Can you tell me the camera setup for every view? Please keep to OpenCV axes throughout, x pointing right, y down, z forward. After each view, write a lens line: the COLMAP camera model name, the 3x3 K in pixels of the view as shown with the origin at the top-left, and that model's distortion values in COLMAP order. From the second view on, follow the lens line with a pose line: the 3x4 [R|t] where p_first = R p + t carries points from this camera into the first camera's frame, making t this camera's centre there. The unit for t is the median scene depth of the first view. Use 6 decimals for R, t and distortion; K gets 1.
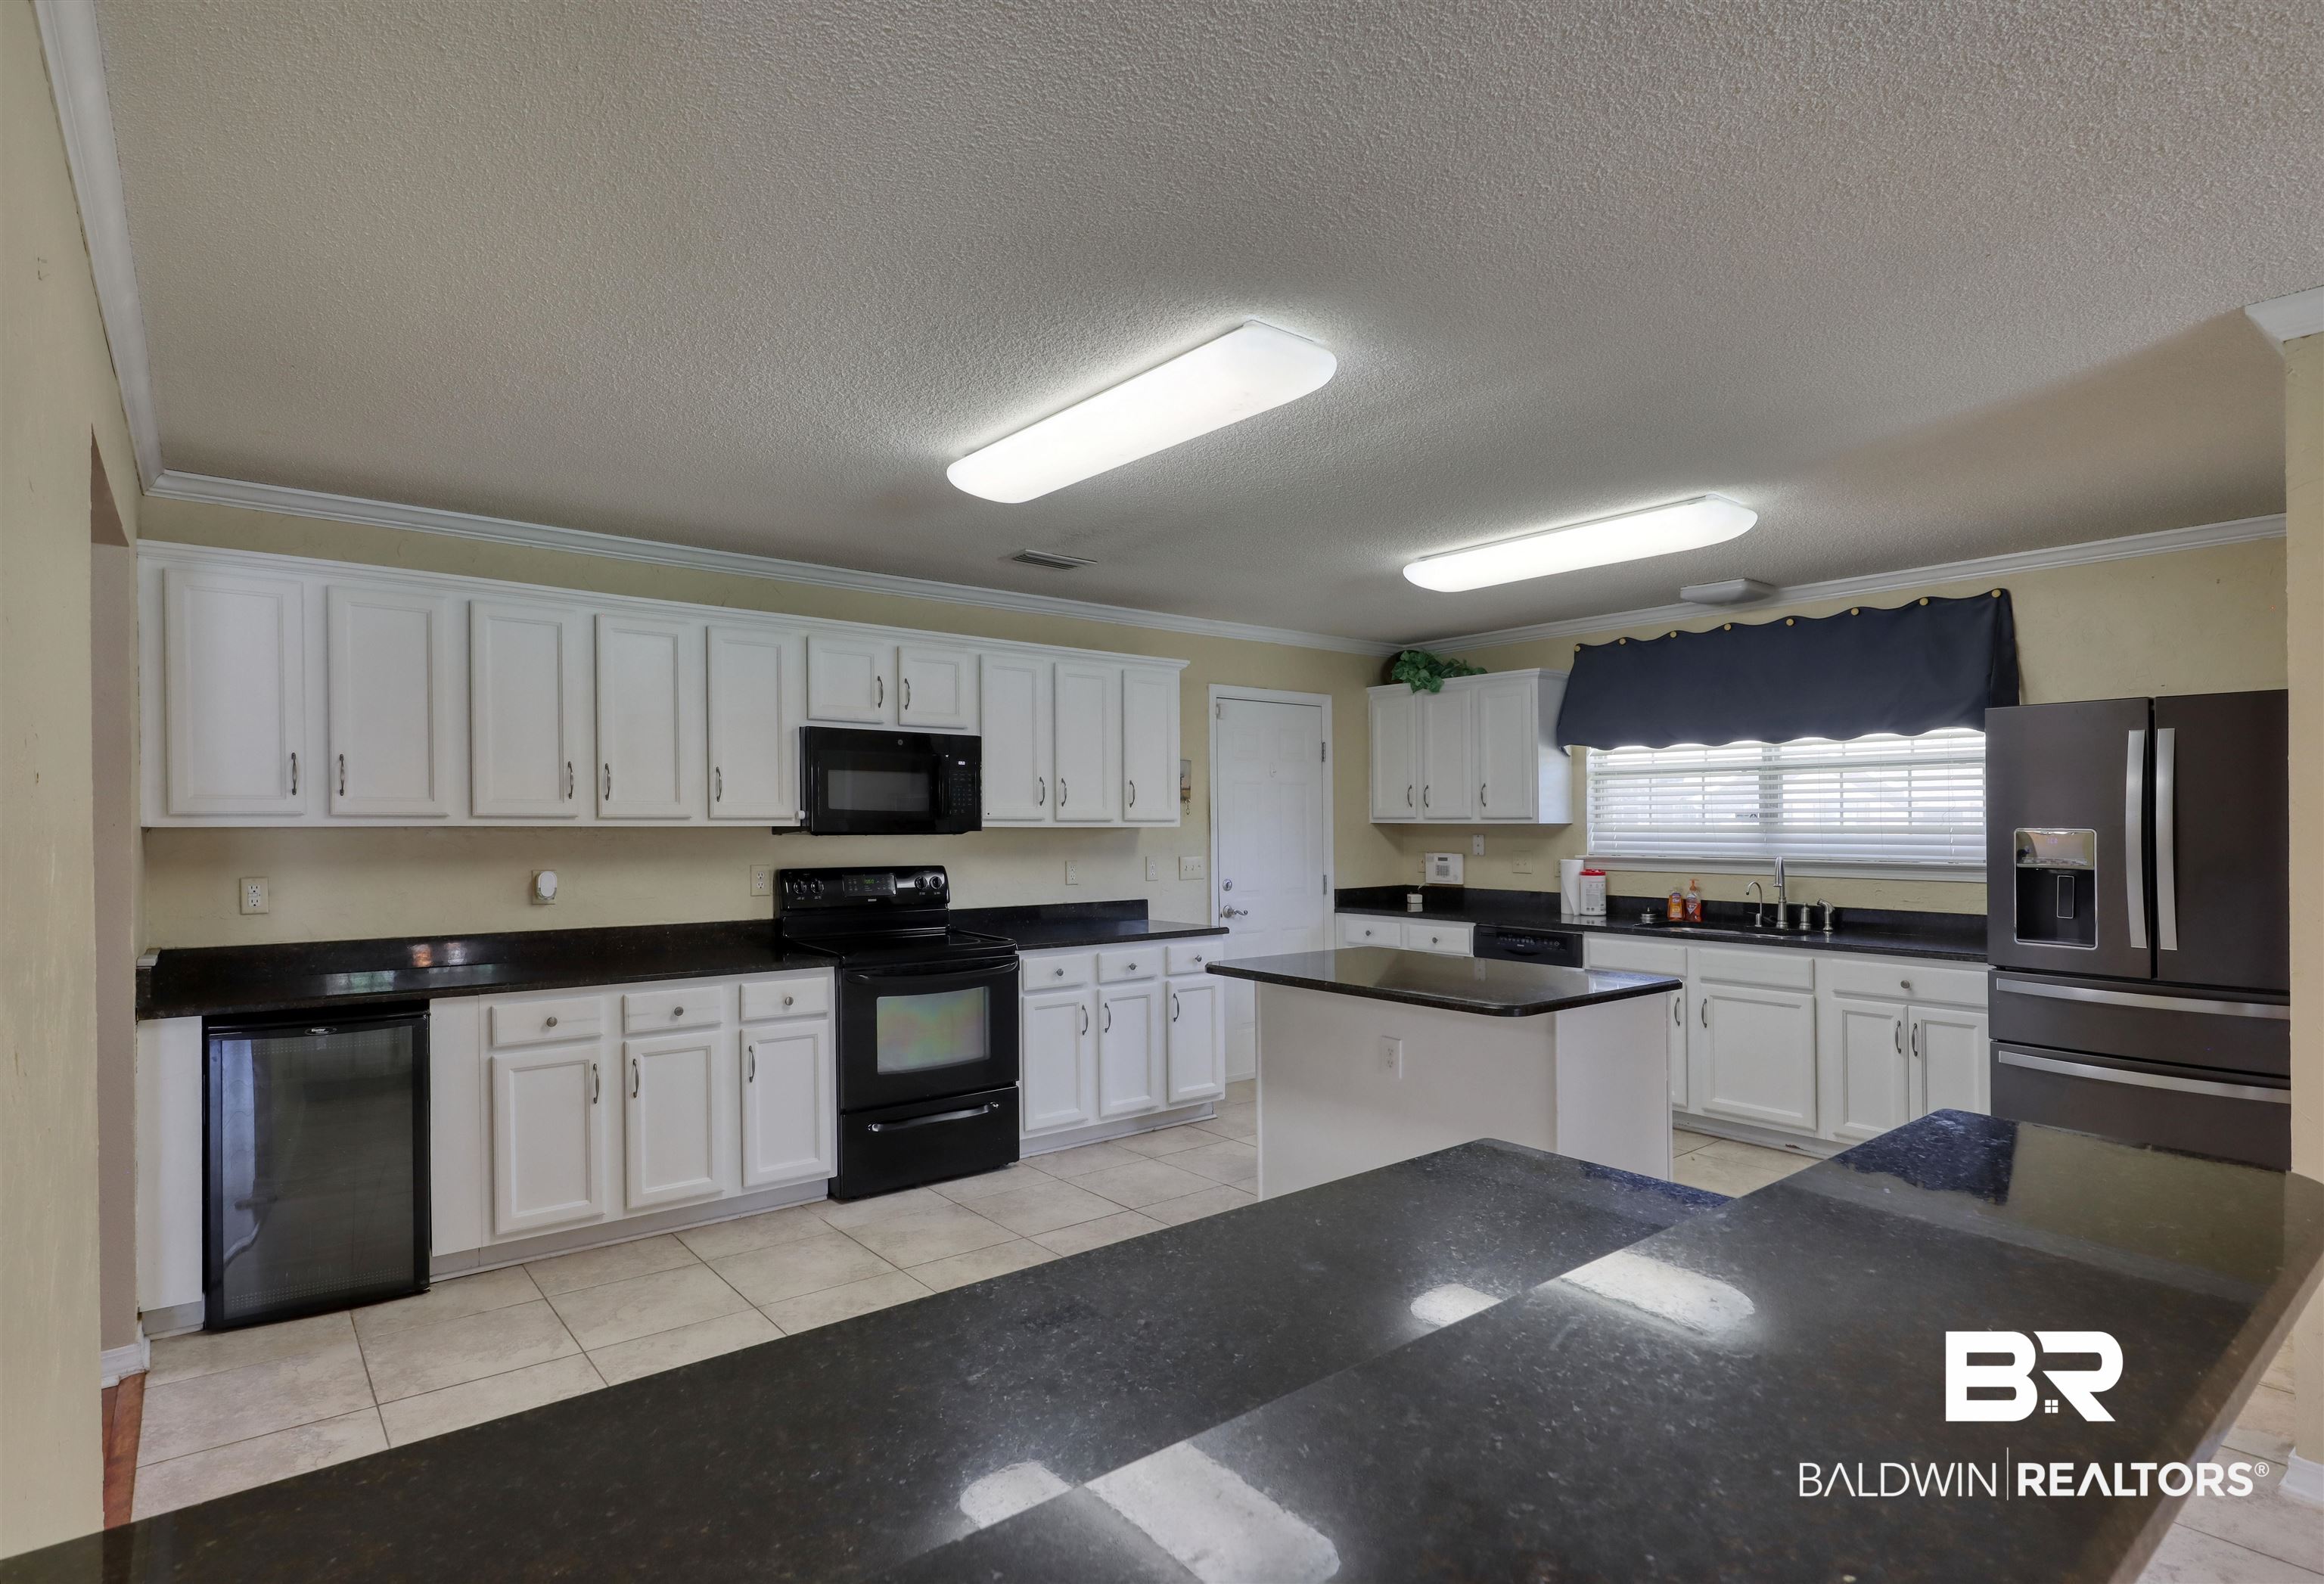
lens RADIAL K [[1169.0, 0, 1147.7], [0, 1169.0, 811.2], [0, 0, 1]] dist [-0.006824, 0.000079]
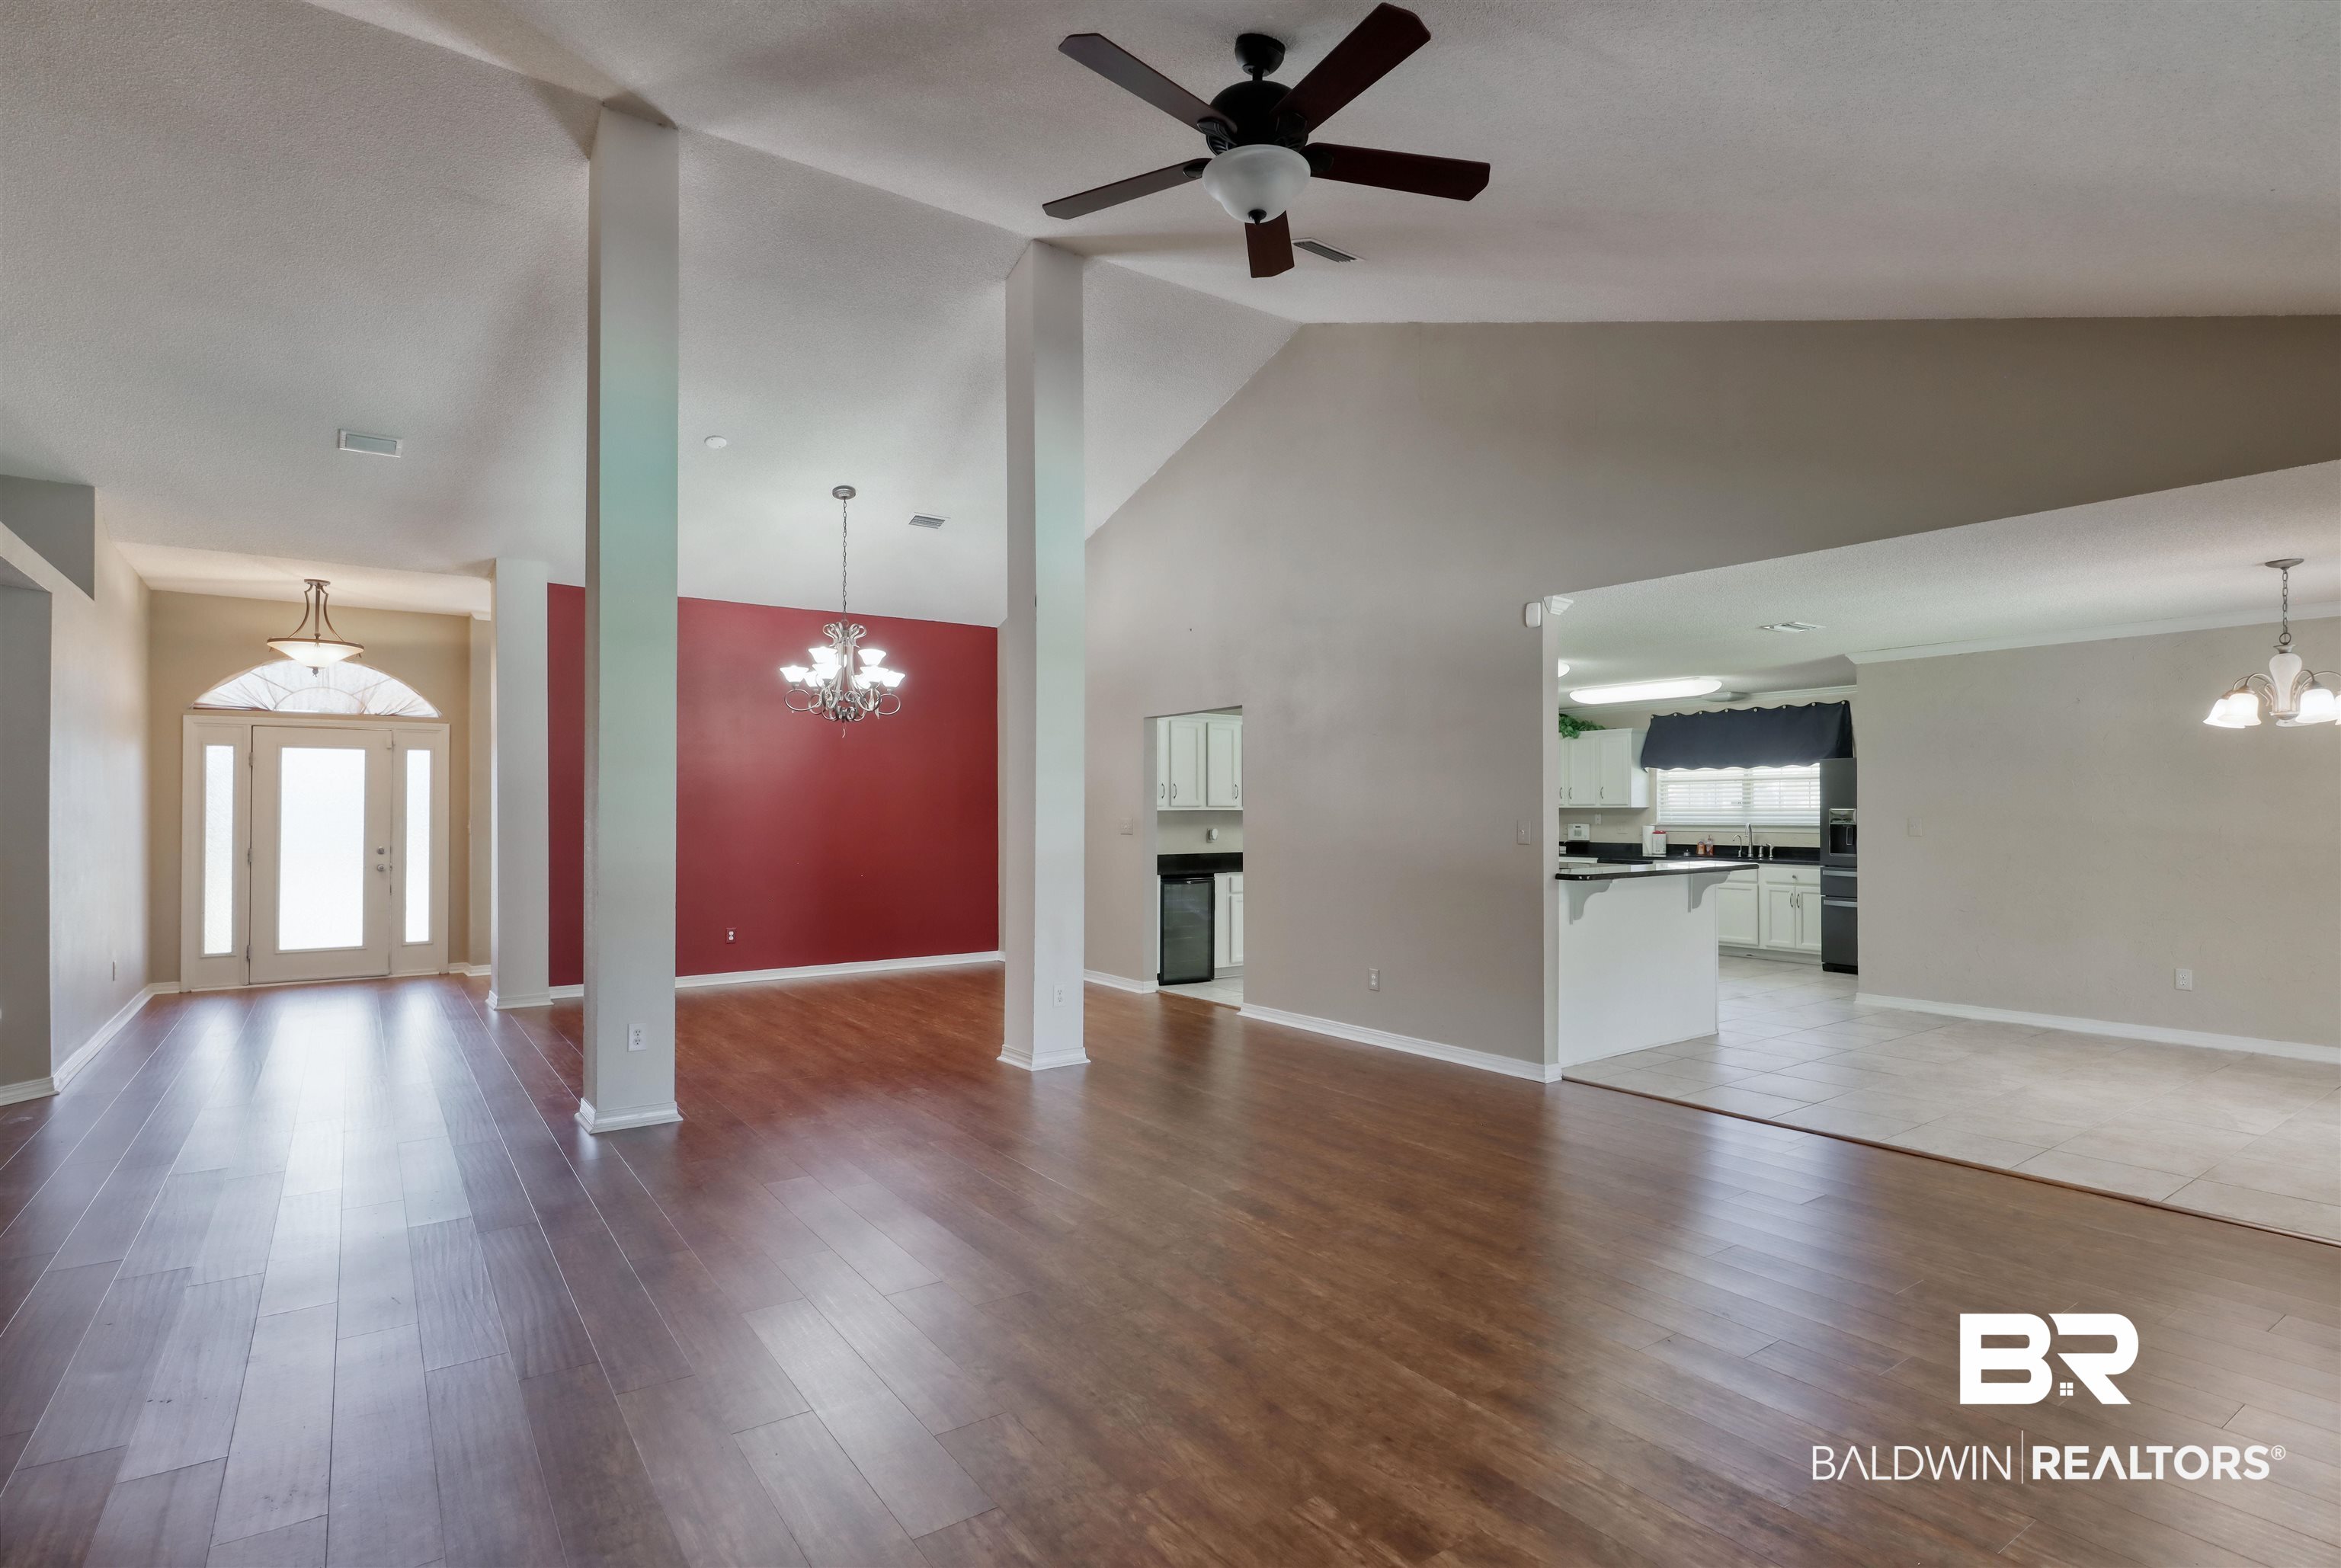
lens RADIAL K [[1149.9, 0, 1172.8], [0, 1149.9, 807.9], [0, 0, 1]] dist [0.000487, 0.000872]
pose [[0.998336, -0.003235, -0.057577, -0.368585], [0.003762, 0.999952, 0.009051, -0.010492], [0.057545, -0.009252, 0.998300, -1.110949]]
